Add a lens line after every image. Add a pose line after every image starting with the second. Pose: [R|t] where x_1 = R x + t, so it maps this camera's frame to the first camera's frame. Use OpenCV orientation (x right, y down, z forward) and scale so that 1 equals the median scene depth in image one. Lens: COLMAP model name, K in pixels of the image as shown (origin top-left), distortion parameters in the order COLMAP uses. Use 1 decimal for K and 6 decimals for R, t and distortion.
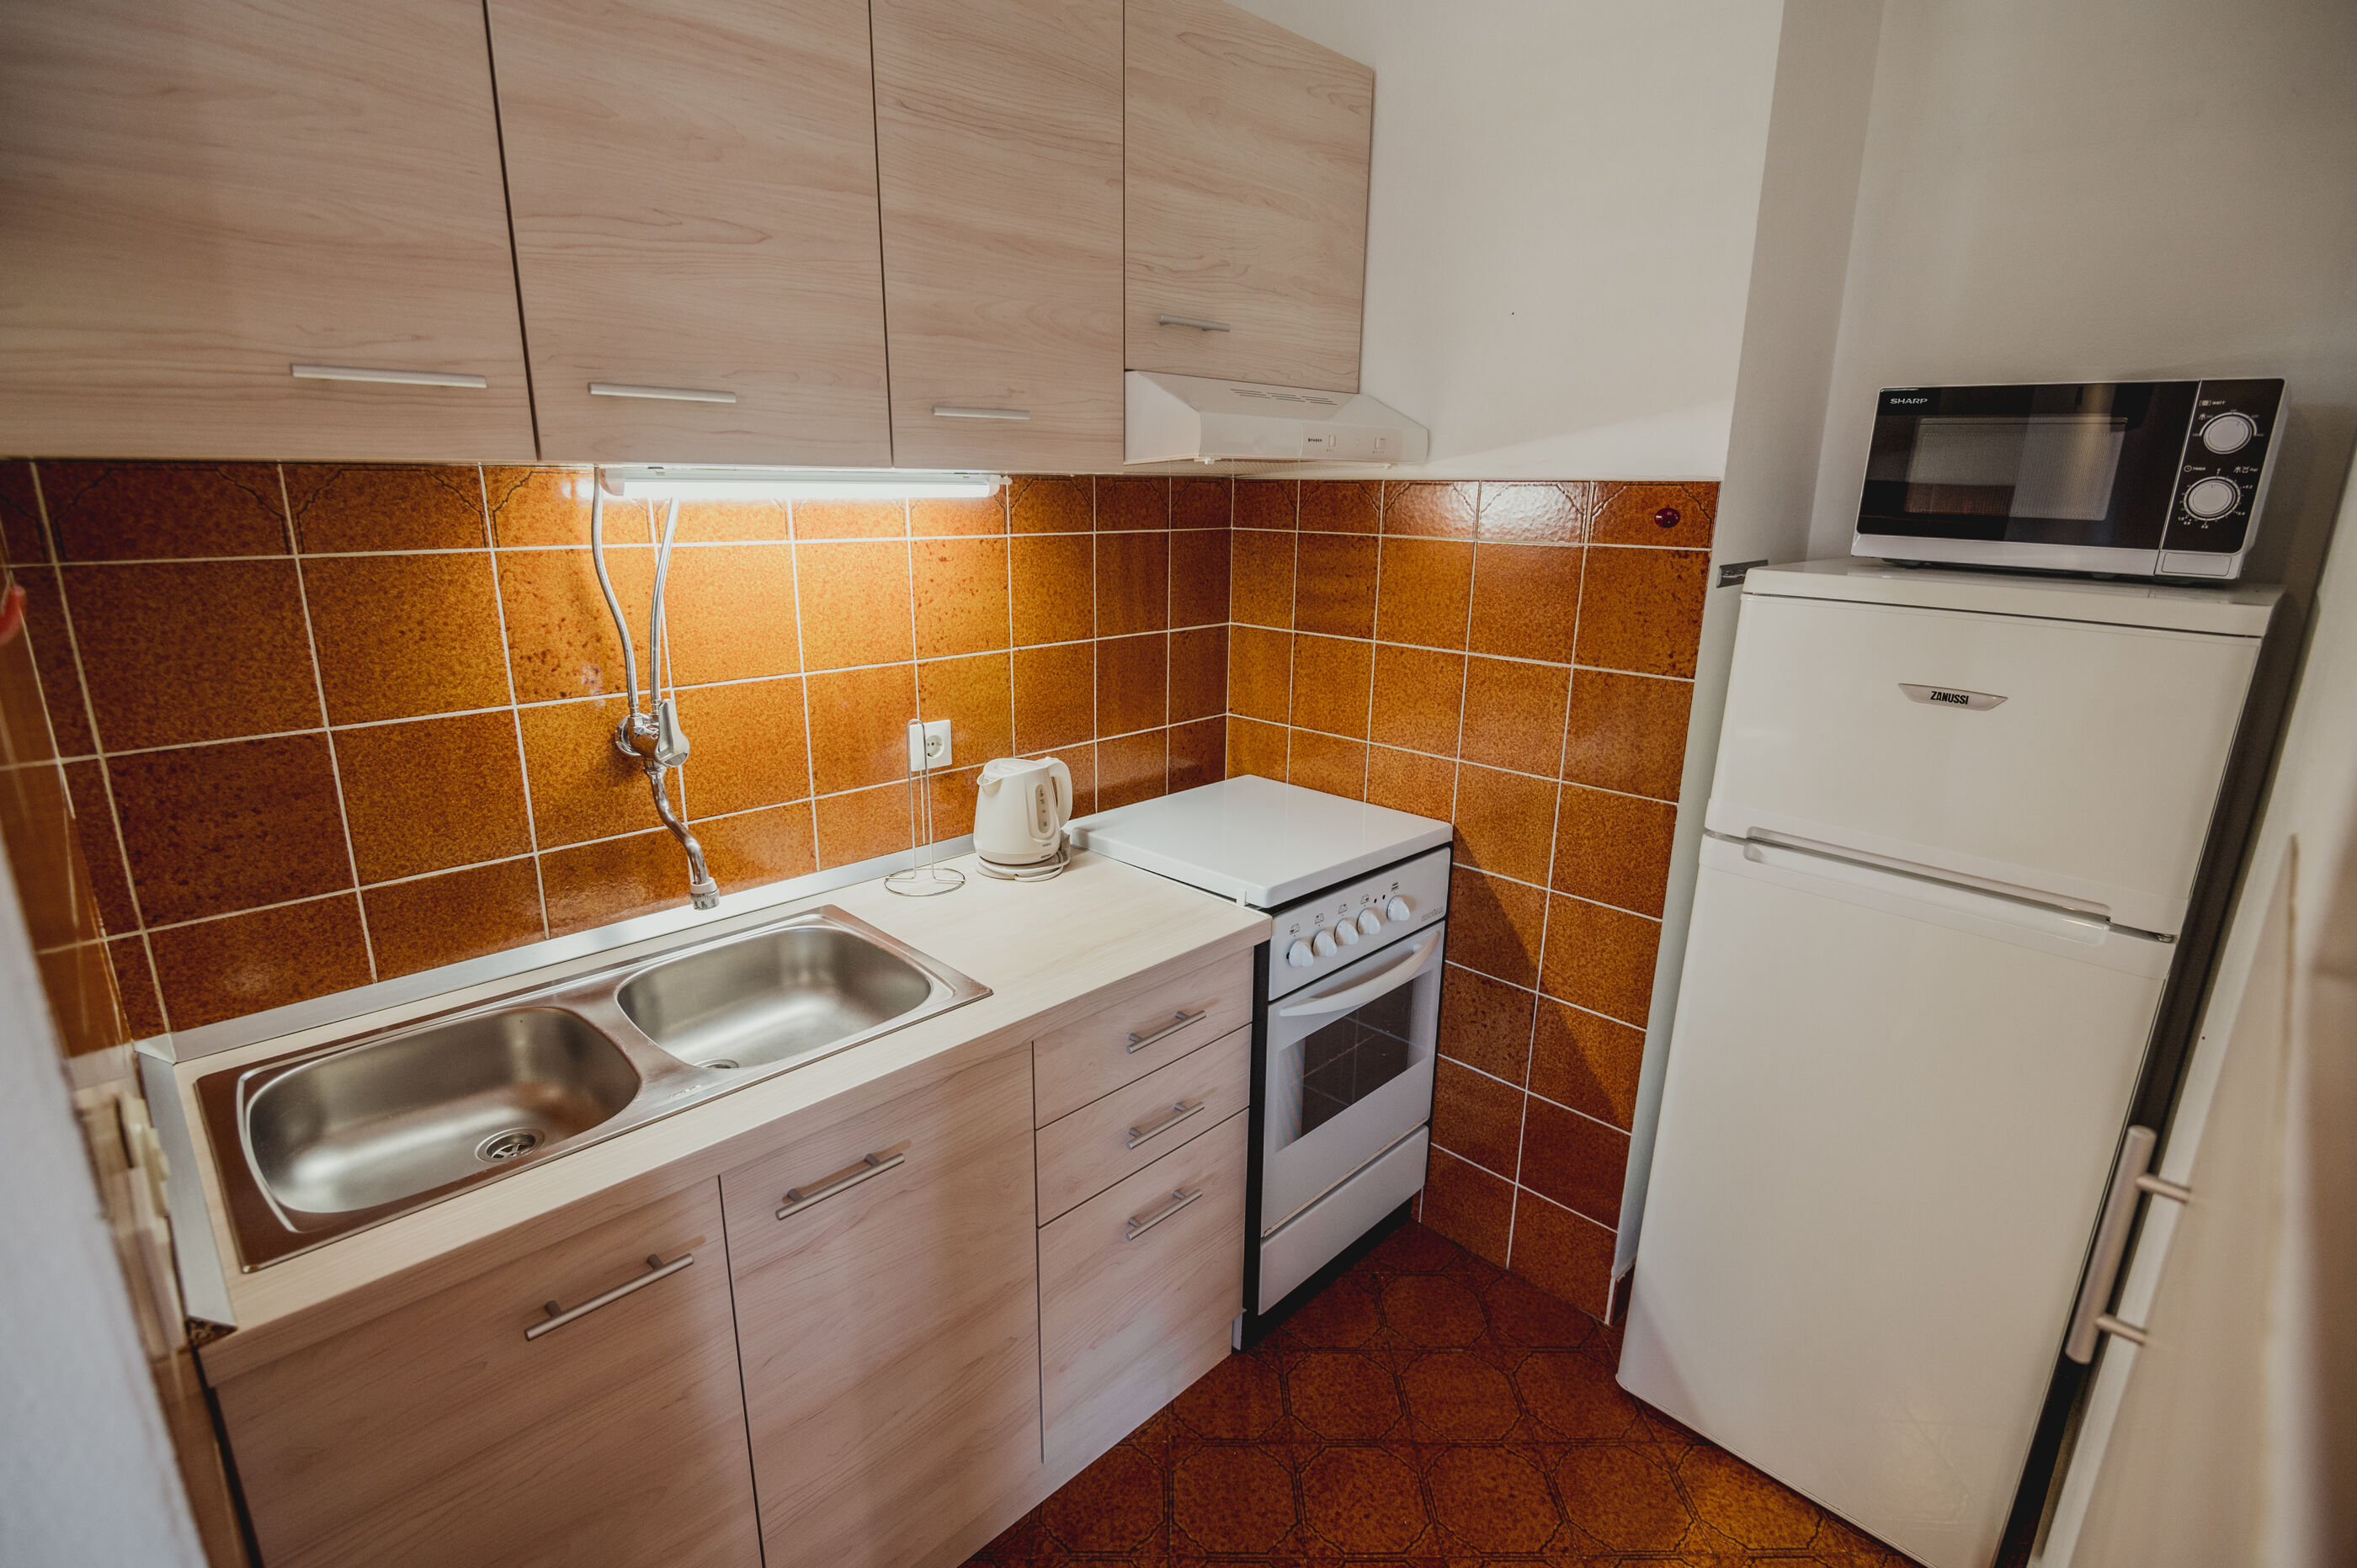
lens RADIAL K [[1094.6, 0, 1179.8], [0, 1094.6, 776.7], [0, 0, 1]] dist [-0.000015, -0.000597]
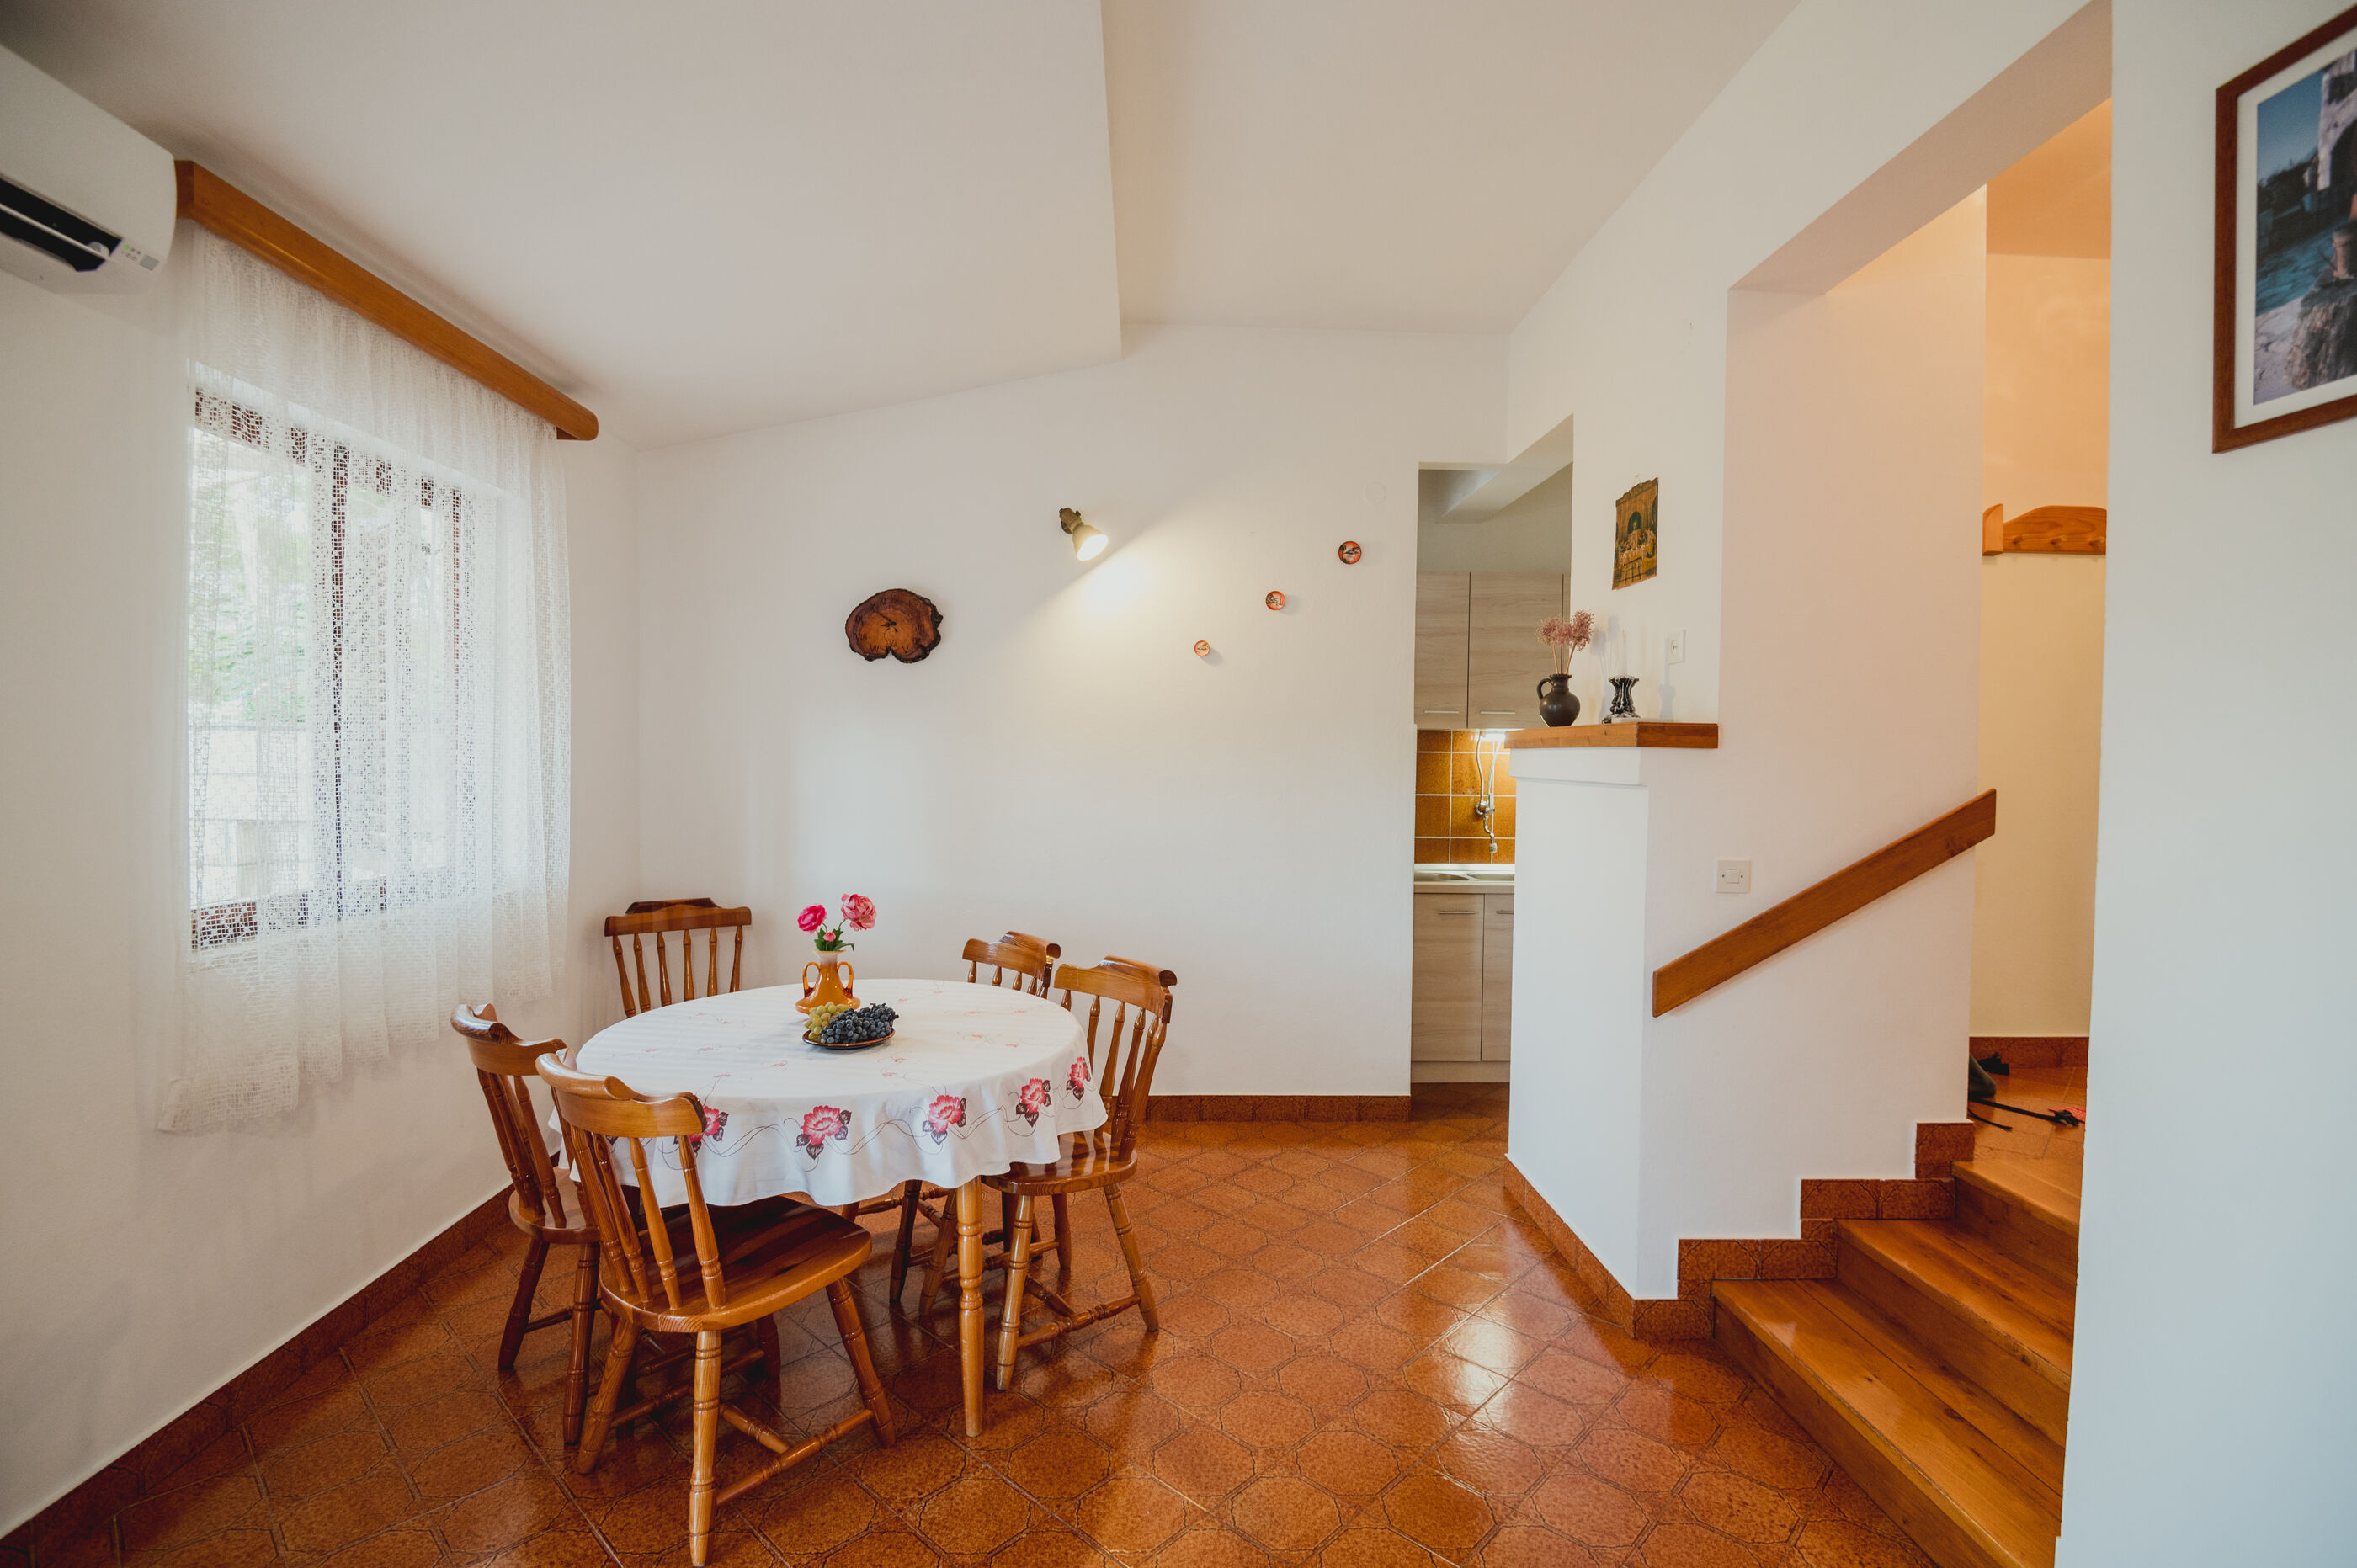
lens RADIAL K [[1094.6, 0, 1176.7], [0, 1094.6, 773.9], [0, 0, 1]] dist [-0.000015, -0.000597]
pose [[0.729174, 0.005128, -0.684309, 1.172963], [-0.182395, 0.965255, -0.187120, 0.691597], [0.659574, 0.261258, 0.704774, -2.105555]]
